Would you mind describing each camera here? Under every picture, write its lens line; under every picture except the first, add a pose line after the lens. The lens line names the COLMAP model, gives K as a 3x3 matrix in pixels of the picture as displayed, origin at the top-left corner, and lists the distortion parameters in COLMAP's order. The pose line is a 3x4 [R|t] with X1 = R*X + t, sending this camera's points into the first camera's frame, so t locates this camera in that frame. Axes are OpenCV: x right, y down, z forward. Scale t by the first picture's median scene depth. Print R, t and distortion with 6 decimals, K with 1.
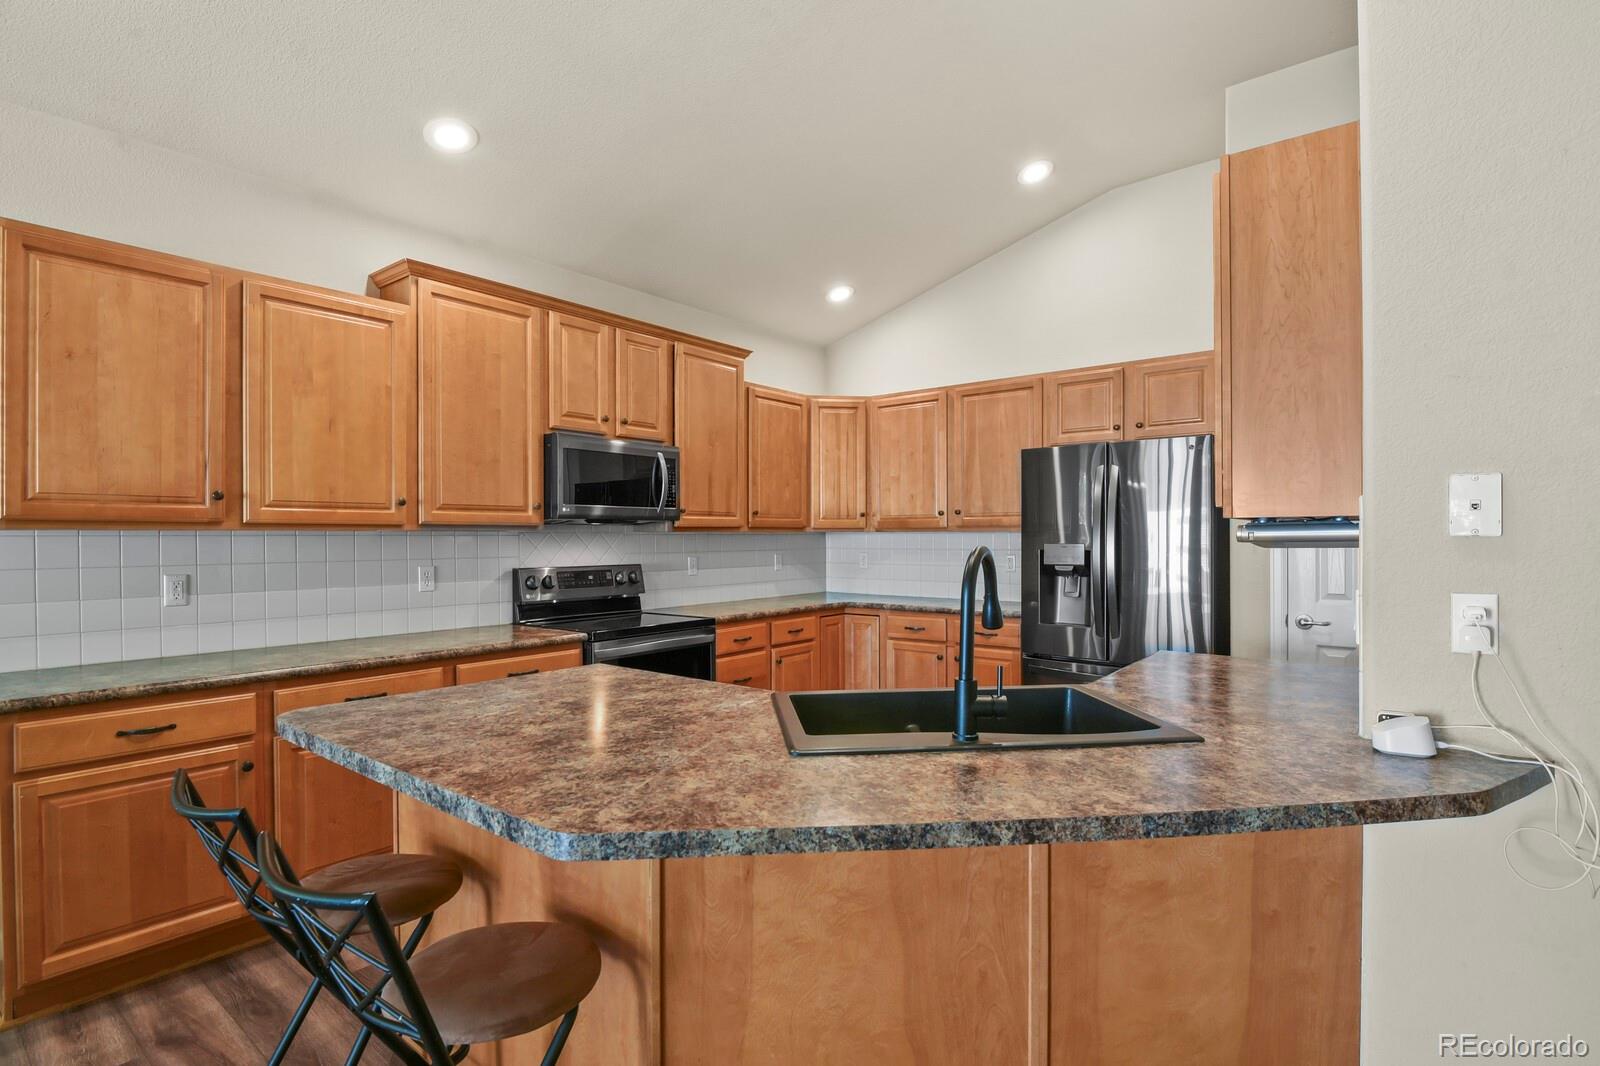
lens RADIAL K [[774.3, 0, 803.0], [0, 774.3, 539.4], [0, 0, 1]] dist [-0.008346, -0.006260]
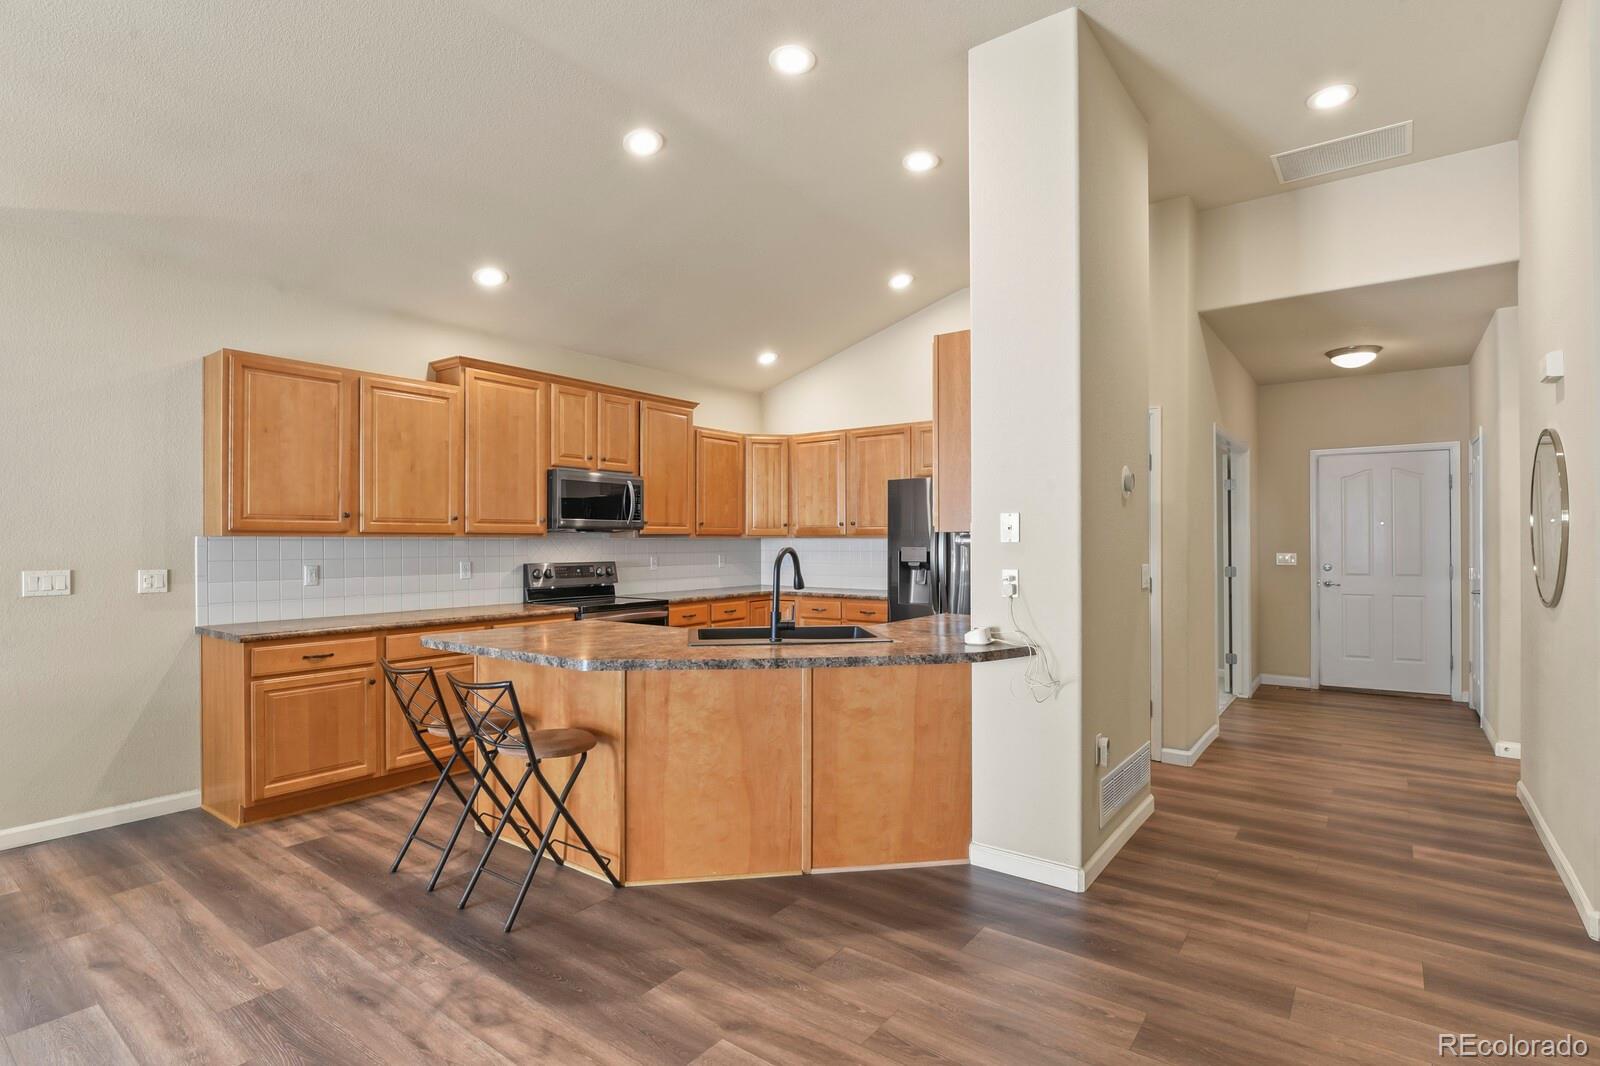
lens RADIAL K [[774.3, 0, 803.0], [0, 774.3, 539.4], [0, 0, 1]] dist [-0.008346, -0.006260]
pose [[0.999437, 0.002256, 0.033488, 0.086211], [-0.002053, 0.999979, -0.006098, 0.000835], [-0.033501, 0.006026, 0.999421, -0.425257]]
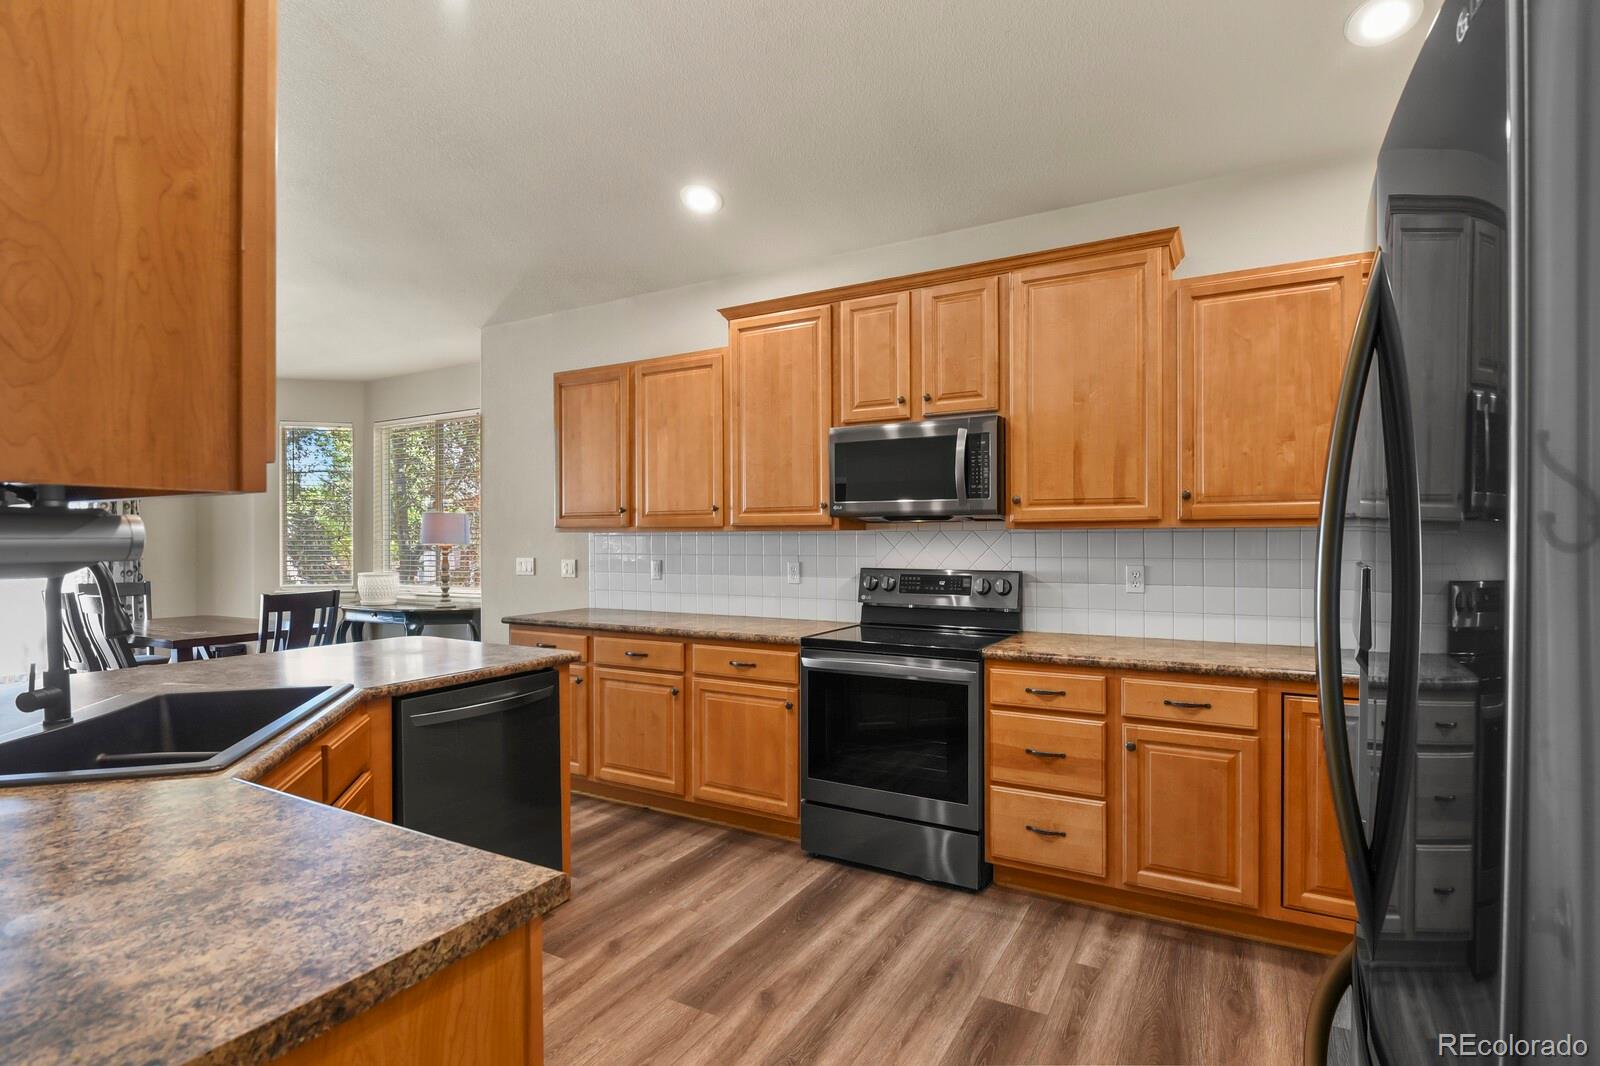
lens RADIAL K [[792.1, 0, 800.0], [0, 792.1, 533.0], [0, 0, 1]] dist [-0.011612, -0.000364]
pose [[0.152466, -0.000200, -0.988309, 0.613579], [0.000650, 1.000000, -0.000102, -0.007020], [0.988309, -0.000627, 0.152466, 0.762644]]
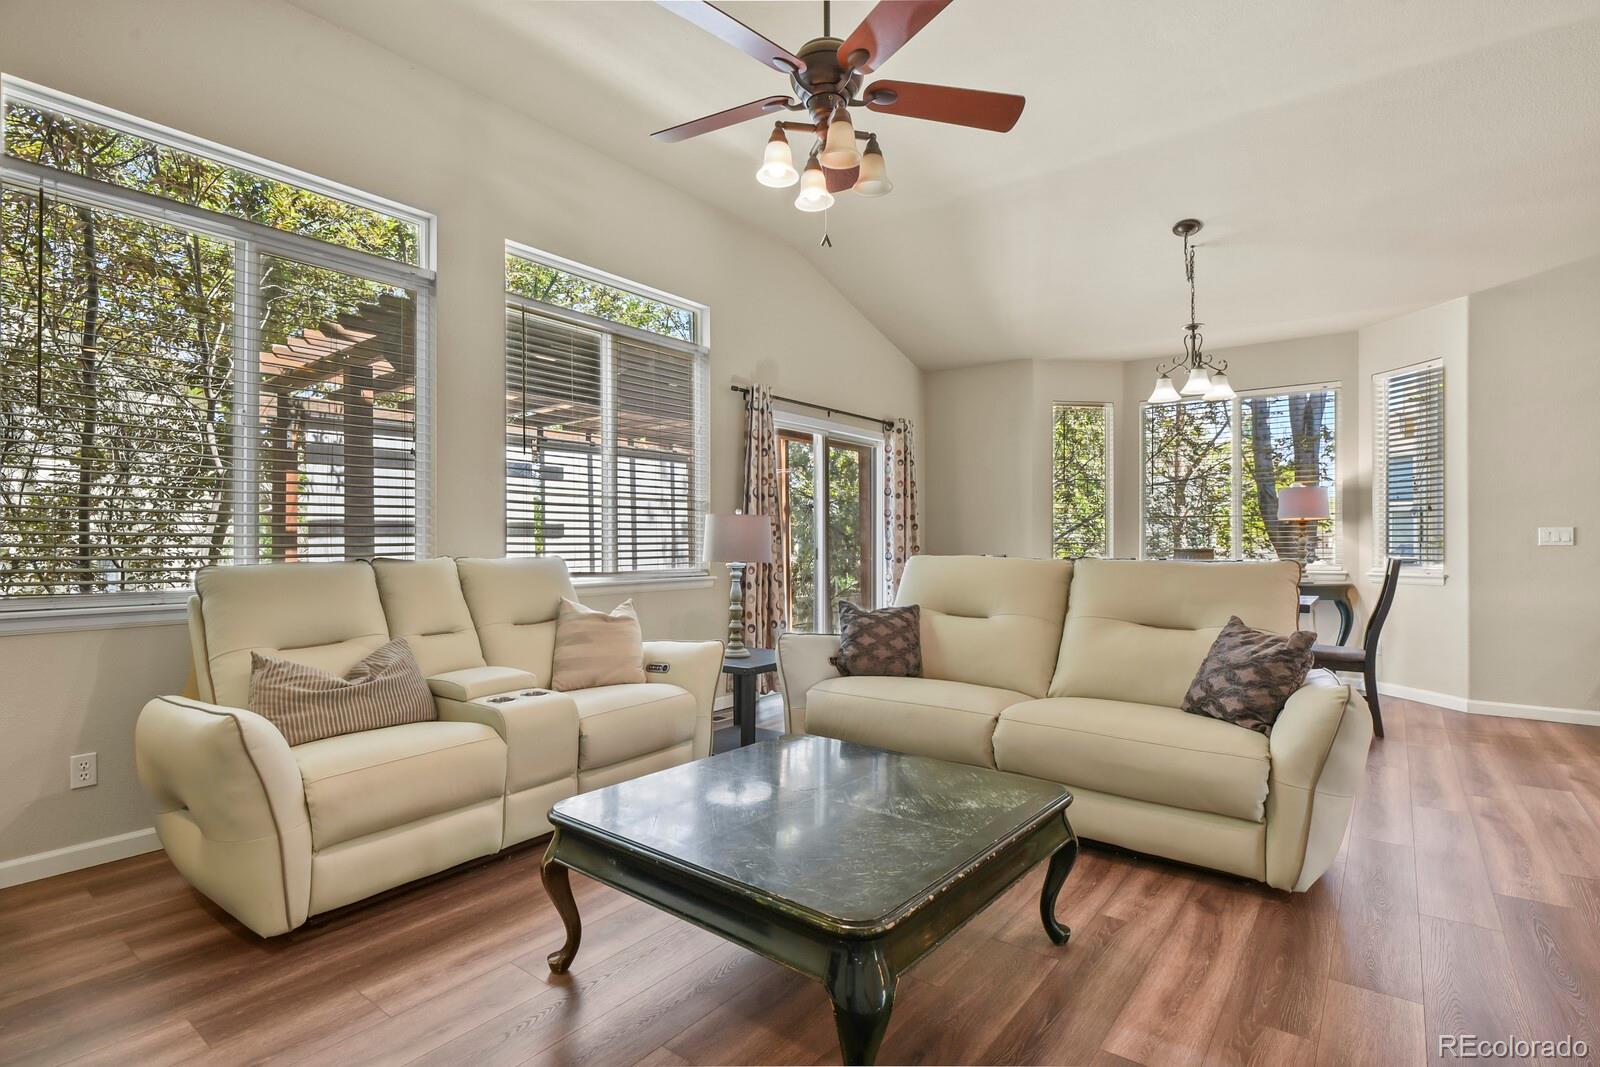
lens RADIAL K [[774.3, 0, 803.0], [0, 774.3, 539.9], [0, 0, 1]] dist [-0.008346, -0.006260]
pose [[0.025087, 0.007584, -0.999656, 0.447321], [-0.002249, 0.999969, 0.007530, 0.047896], [0.999683, 0.002060, 0.025103, -0.762932]]
